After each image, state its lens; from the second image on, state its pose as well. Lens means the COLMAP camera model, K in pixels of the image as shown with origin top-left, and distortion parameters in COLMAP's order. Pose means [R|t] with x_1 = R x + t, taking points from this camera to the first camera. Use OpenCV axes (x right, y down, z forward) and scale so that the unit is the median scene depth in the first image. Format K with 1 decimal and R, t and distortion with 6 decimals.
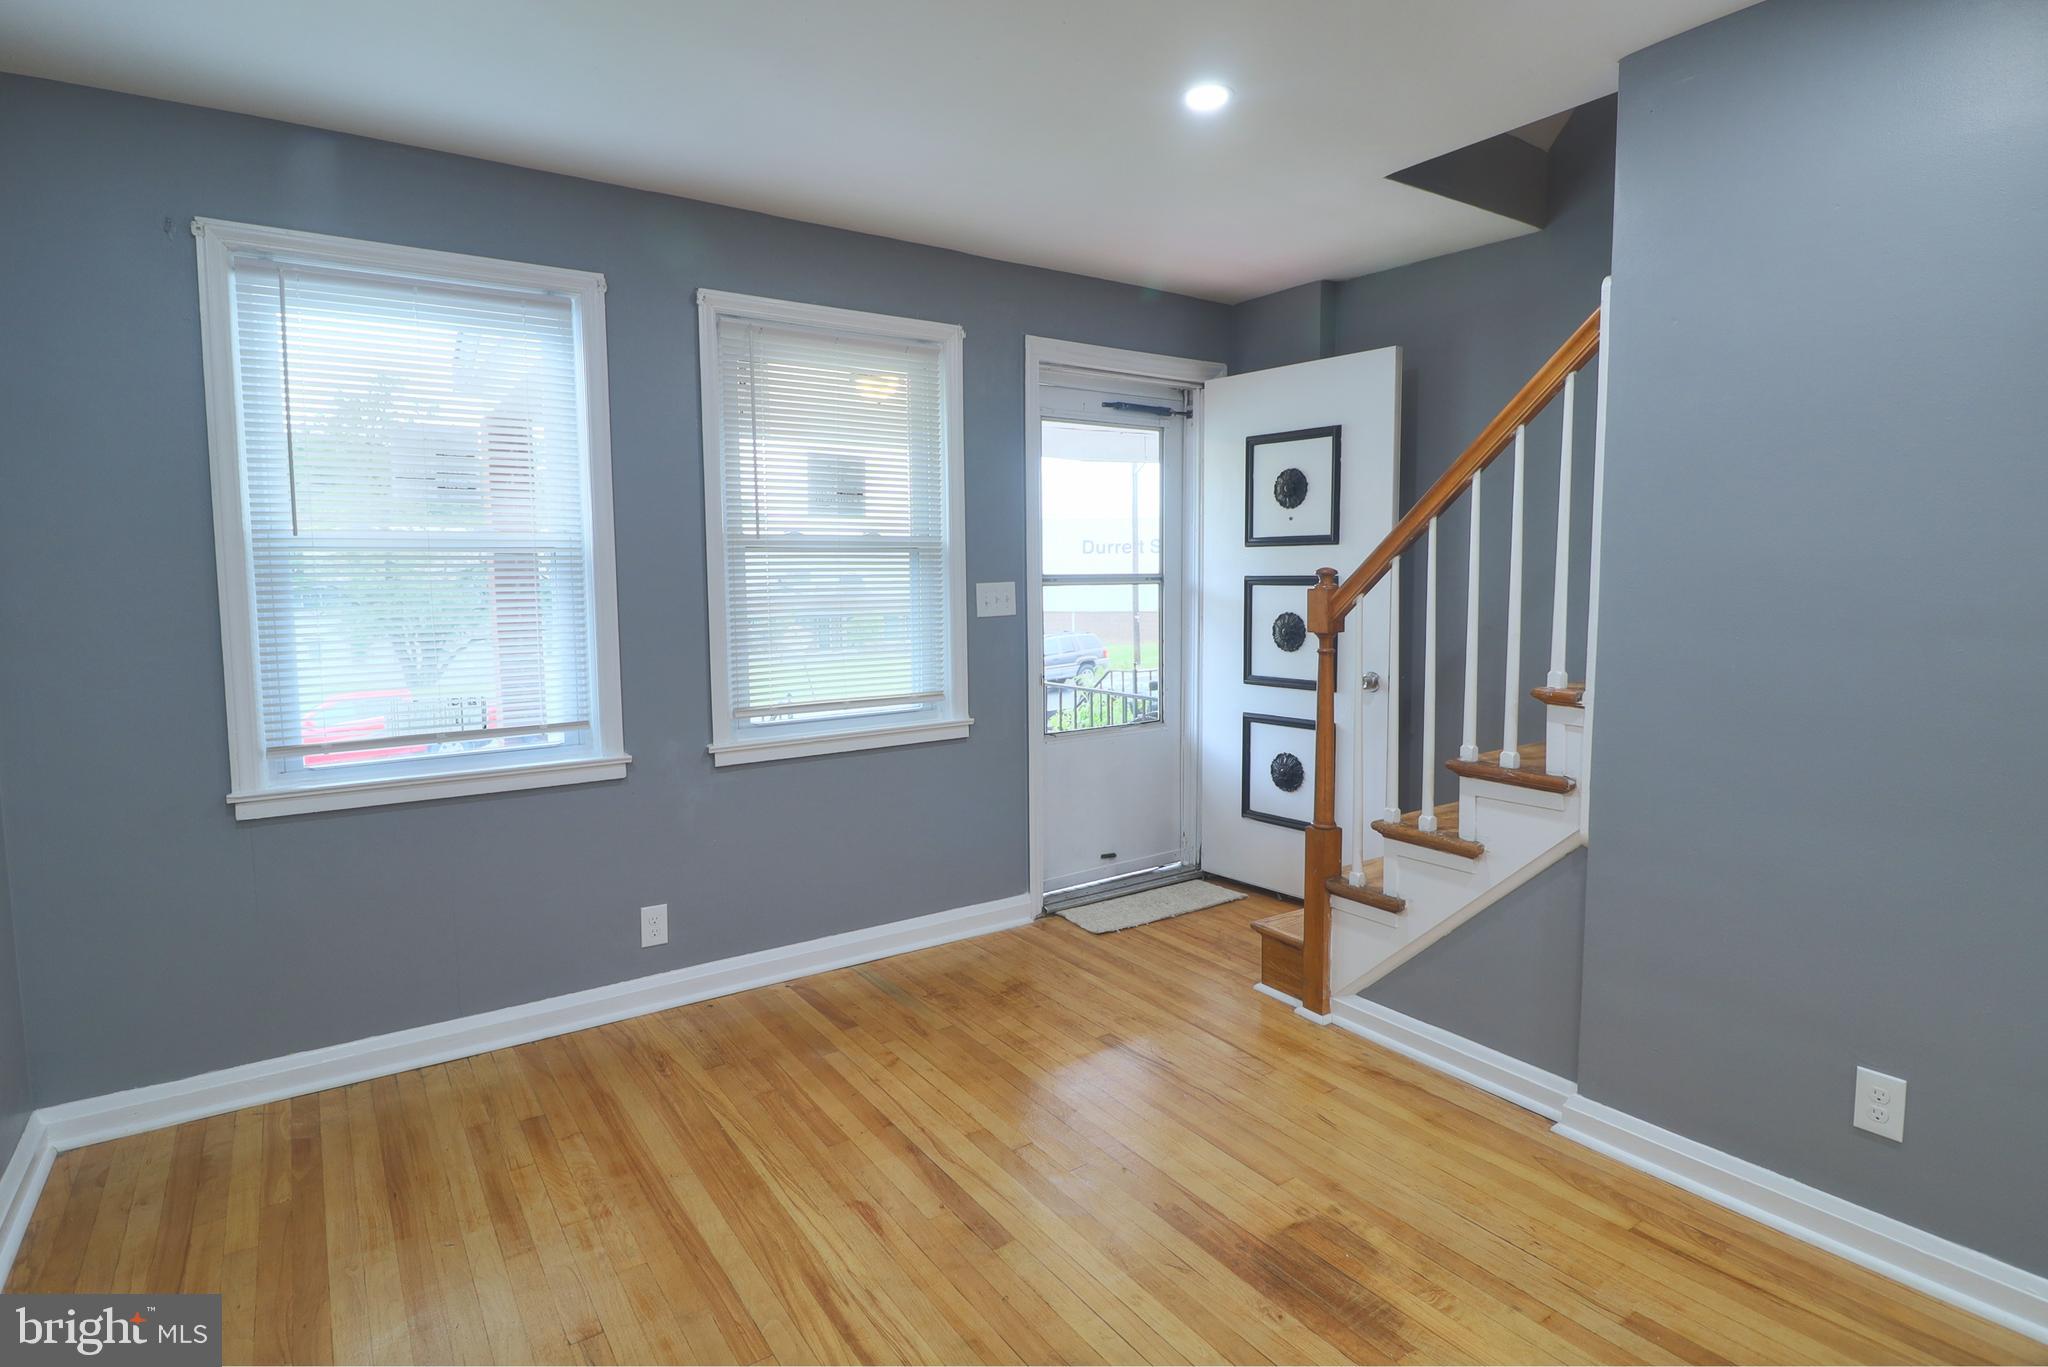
lens RADIAL K [[1087.5, 0, 1077.2], [0, 1087.5, 659.1], [0, 0, 1]] dist [-0.007348, -0.002926]
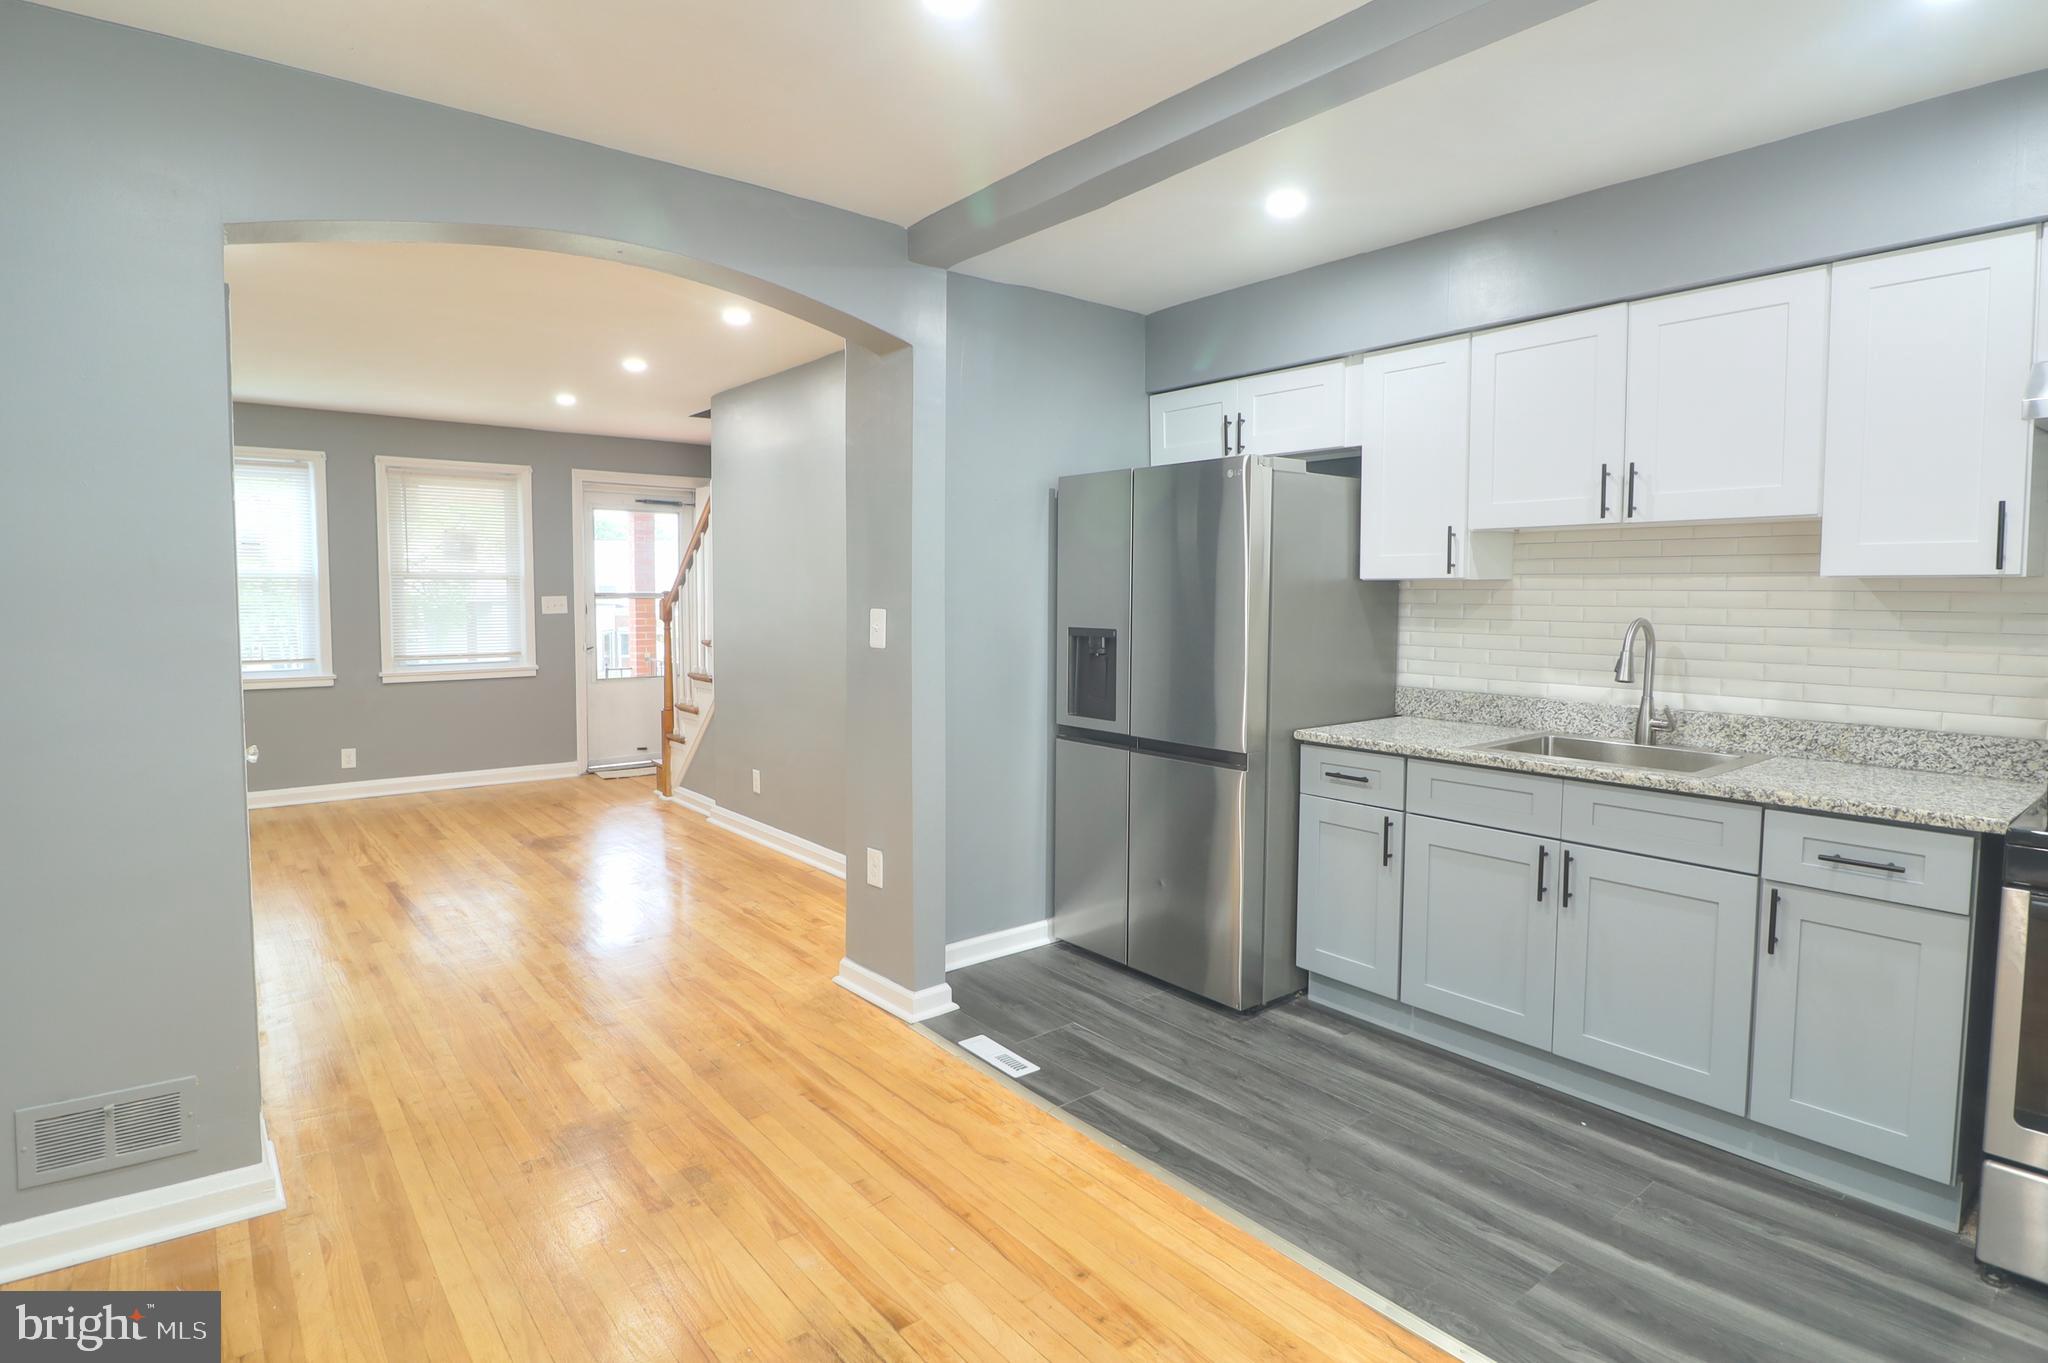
lens RADIAL K [[1054.1, 0, 1045.0], [0, 1054.1, 647.5], [0, 0, 1]] dist [0.005169, -0.013169]
pose [[0.997669, 0.006775, 0.067898, 0.855956], [-0.004807, 0.999565, -0.029105, 0.091195], [-0.068065, 0.028710, 0.997268, -1.183171]]
